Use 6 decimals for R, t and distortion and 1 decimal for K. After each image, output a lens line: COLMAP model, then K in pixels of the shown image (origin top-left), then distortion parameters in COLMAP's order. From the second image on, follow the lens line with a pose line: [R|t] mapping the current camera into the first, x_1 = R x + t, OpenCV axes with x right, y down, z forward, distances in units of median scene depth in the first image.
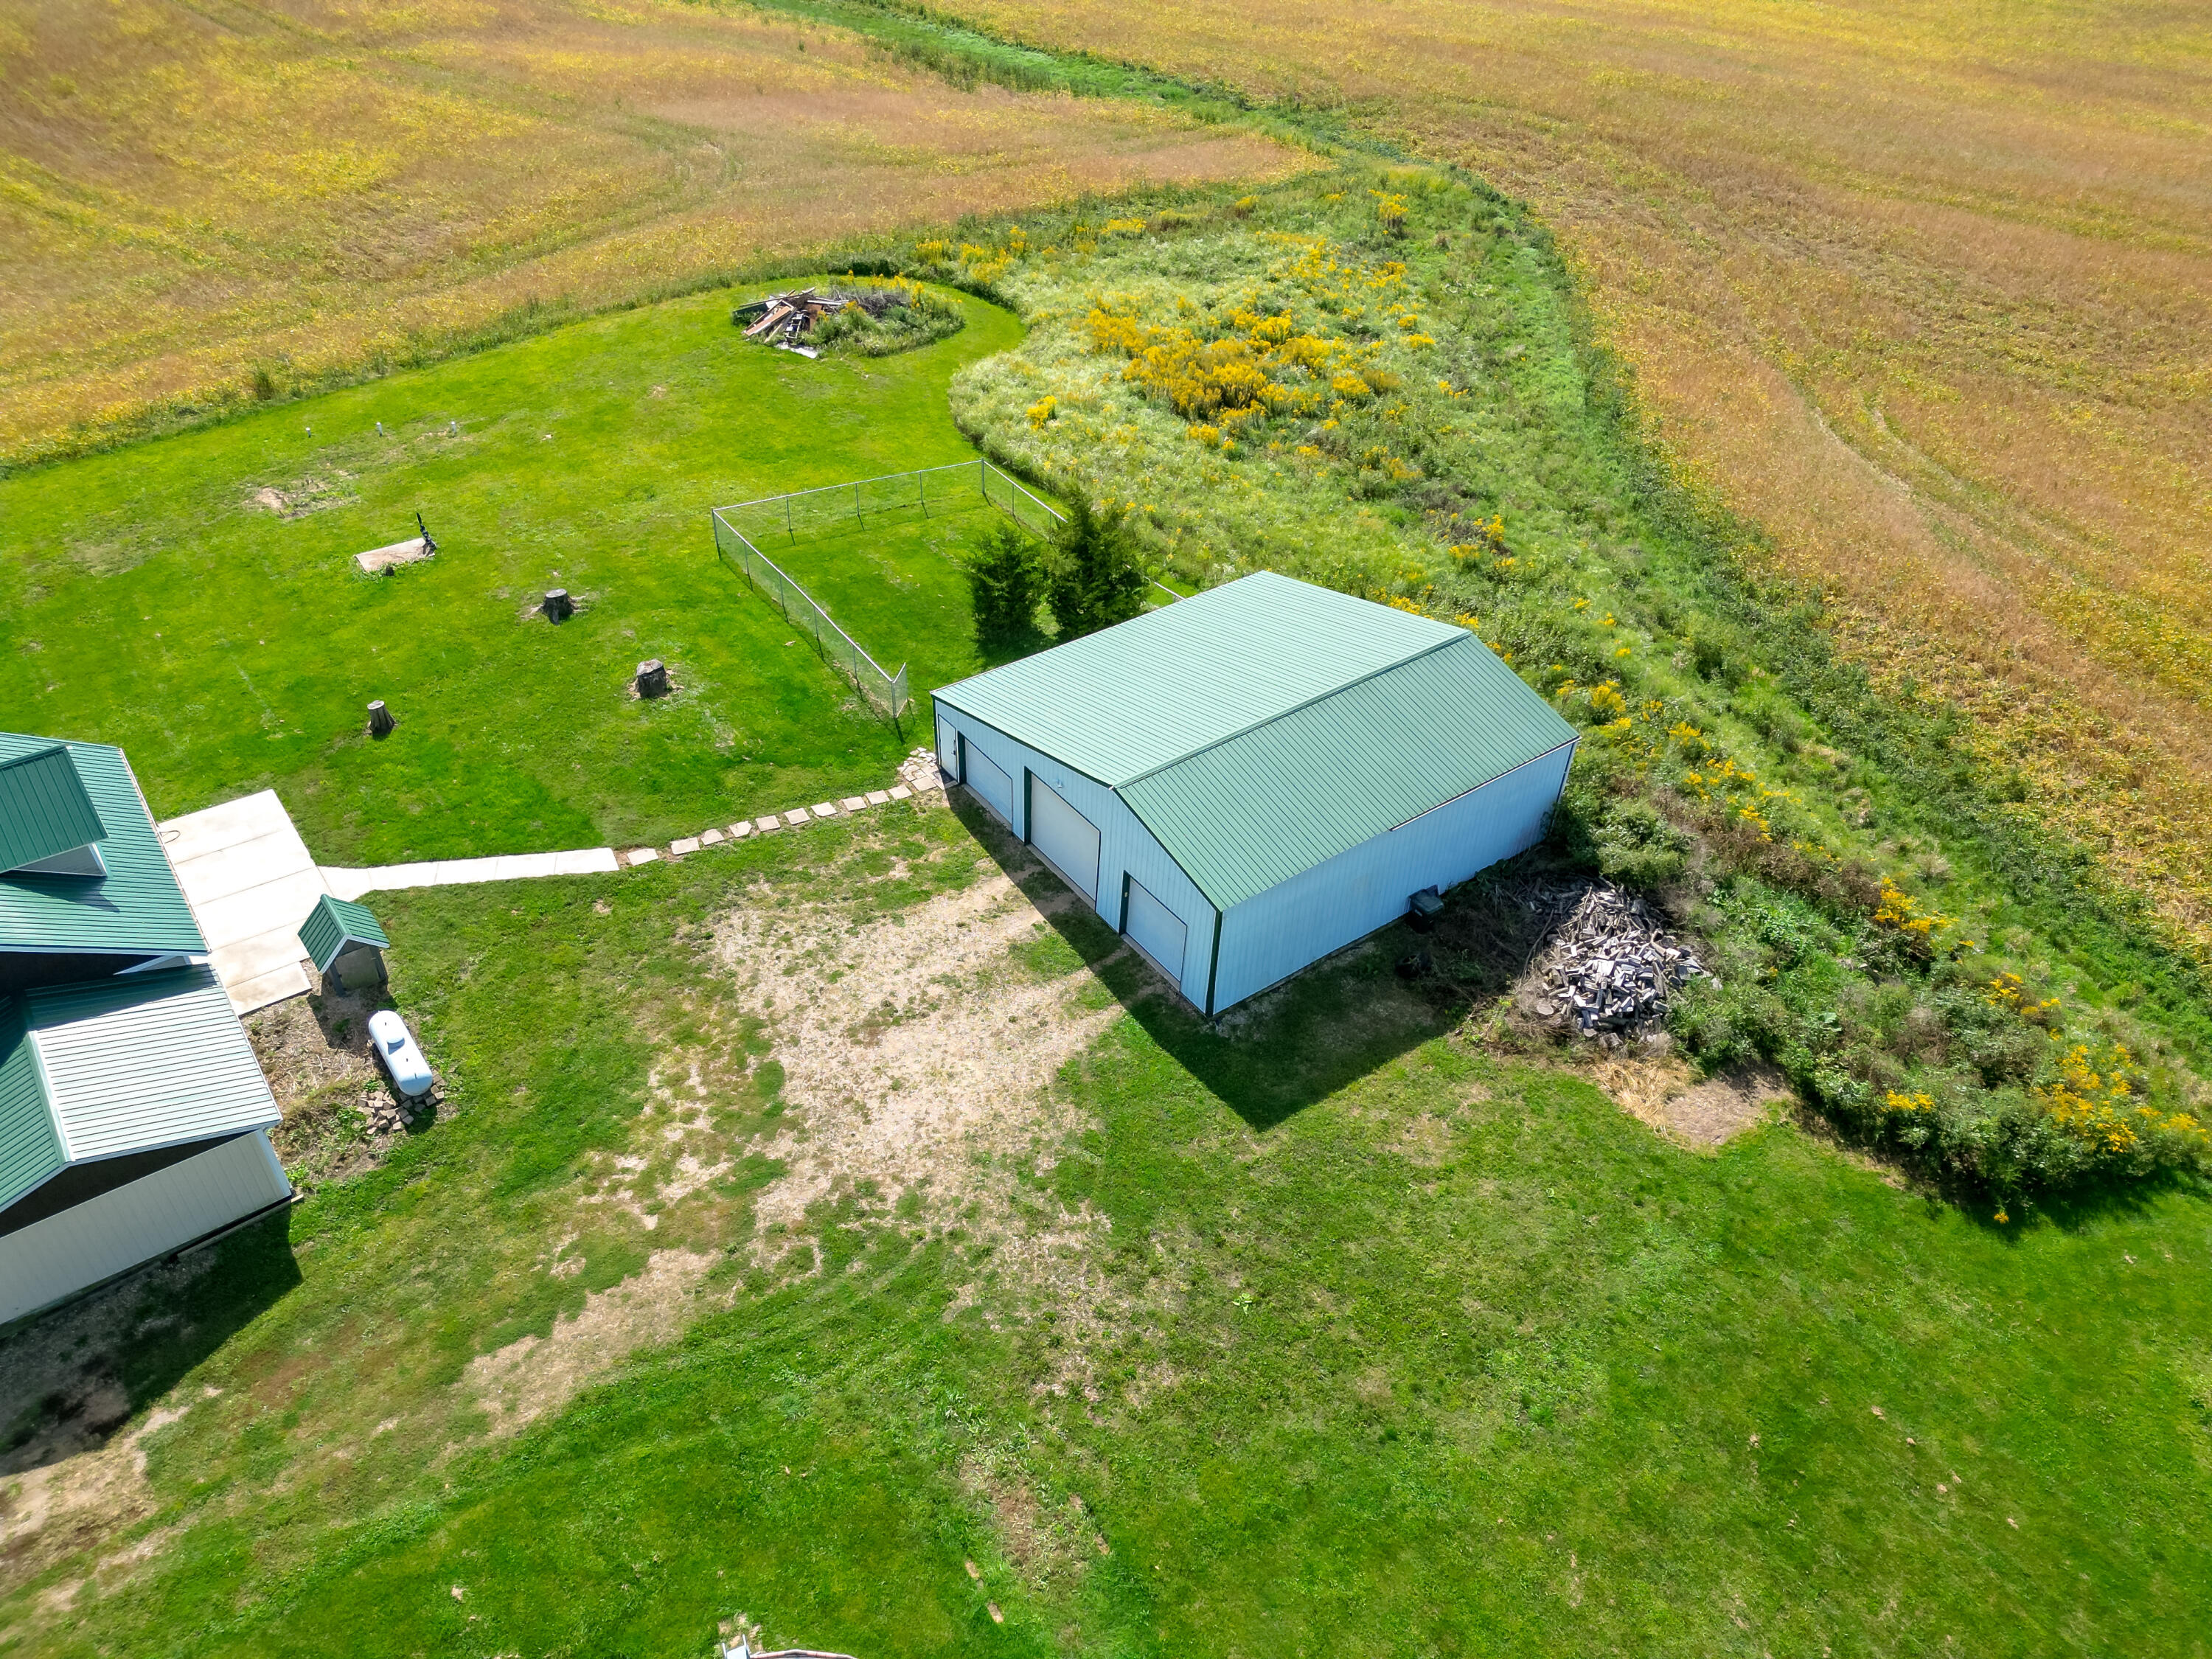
lens RADIAL K [[1545.5, 0, 1102.2], [0, 1545.5, 825.9], [0, 0, 1]] dist [0.081979, -0.084645]
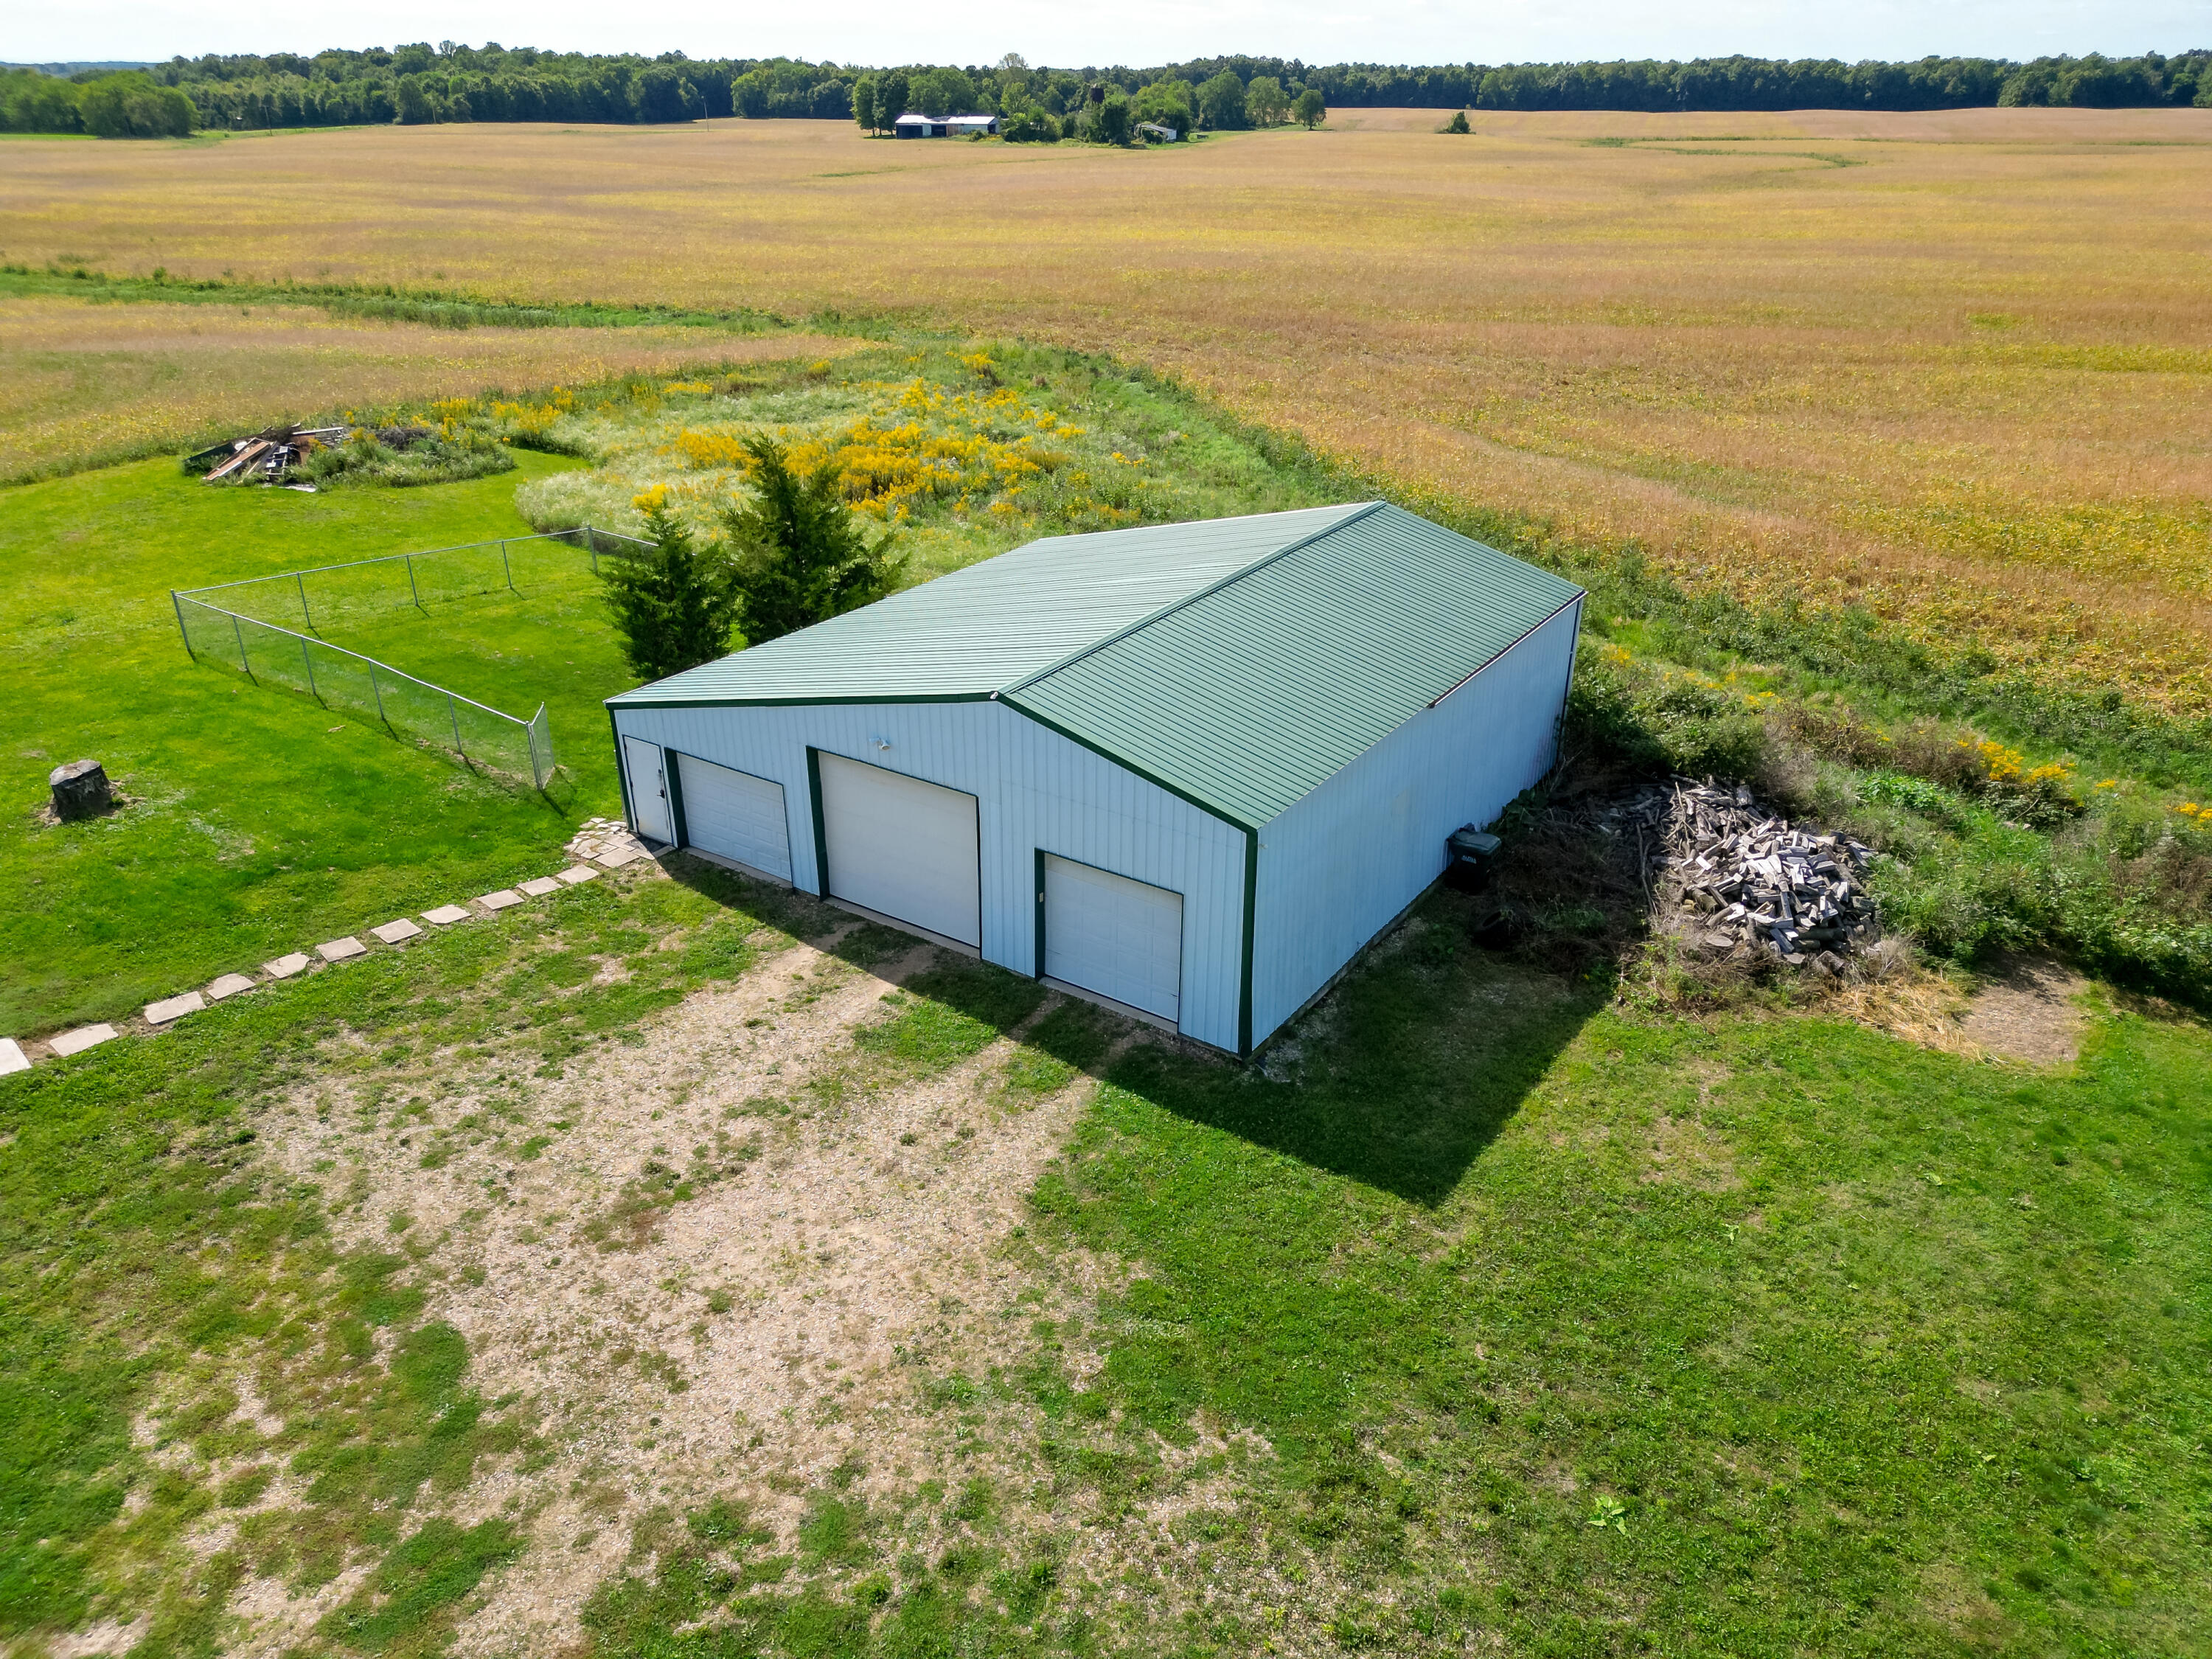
lens RADIAL K [[1554.6, 0, 1106.0], [0, 1554.6, 829.5], [0, 0, 1]] dist [0.041992, -0.035852]
pose [[0.943578, -0.175146, 0.281043, -0.121158], [0.232350, 0.954873, -0.185018, 0.134887], [-0.235955, 0.239879, 0.941692, 0.453241]]
